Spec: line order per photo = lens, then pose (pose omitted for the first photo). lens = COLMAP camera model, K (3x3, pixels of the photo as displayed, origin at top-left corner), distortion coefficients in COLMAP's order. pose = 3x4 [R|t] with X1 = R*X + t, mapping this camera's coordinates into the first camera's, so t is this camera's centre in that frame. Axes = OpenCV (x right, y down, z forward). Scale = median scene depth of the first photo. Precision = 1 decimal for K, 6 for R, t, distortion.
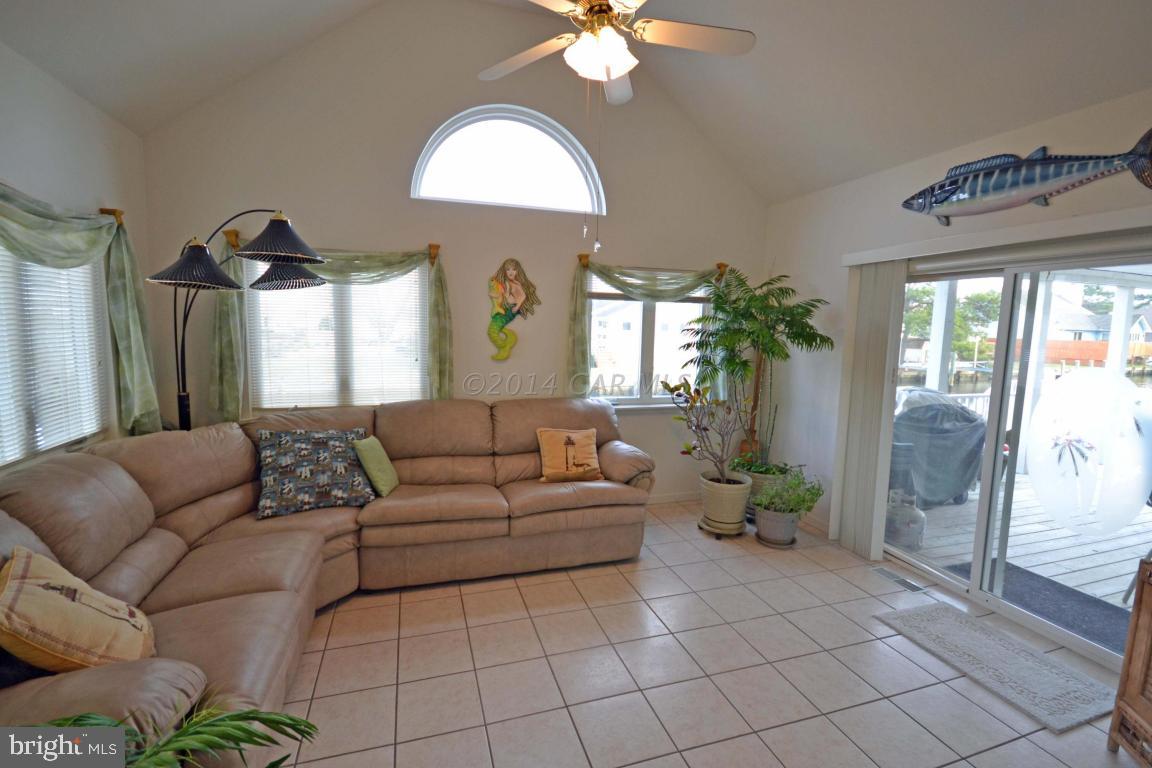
lens RADIAL K [[512.4, 0, 579.3], [0, 512.4, 377.1], [0, 0, 1]] dist [0.005856, -0.007755]
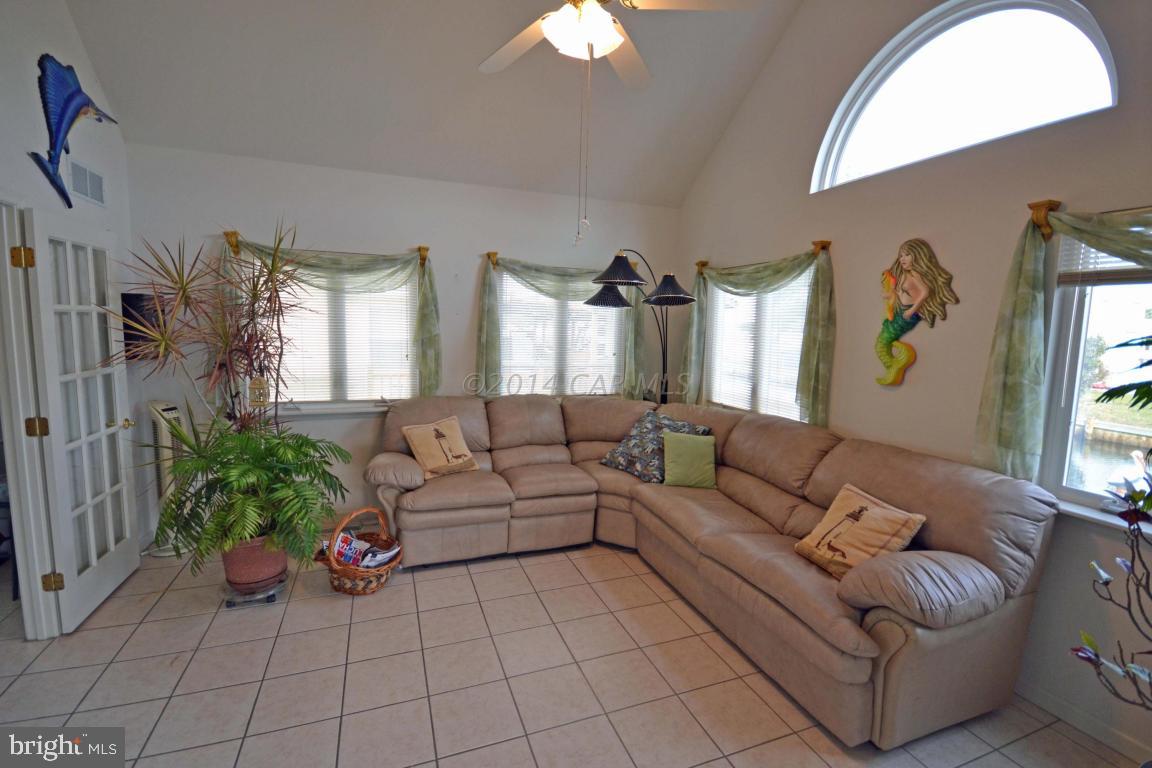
lens RADIAL K [[512.4, 0, 578.5], [0, 512.4, 385.7], [0, 0, 1]] dist [0.005856, -0.007755]
pose [[0.065457, 0.096714, -0.993158, 0.567521], [-0.133680, 0.987170, 0.087320, -0.041785], [0.988860, 0.127050, 0.077546, 0.571134]]
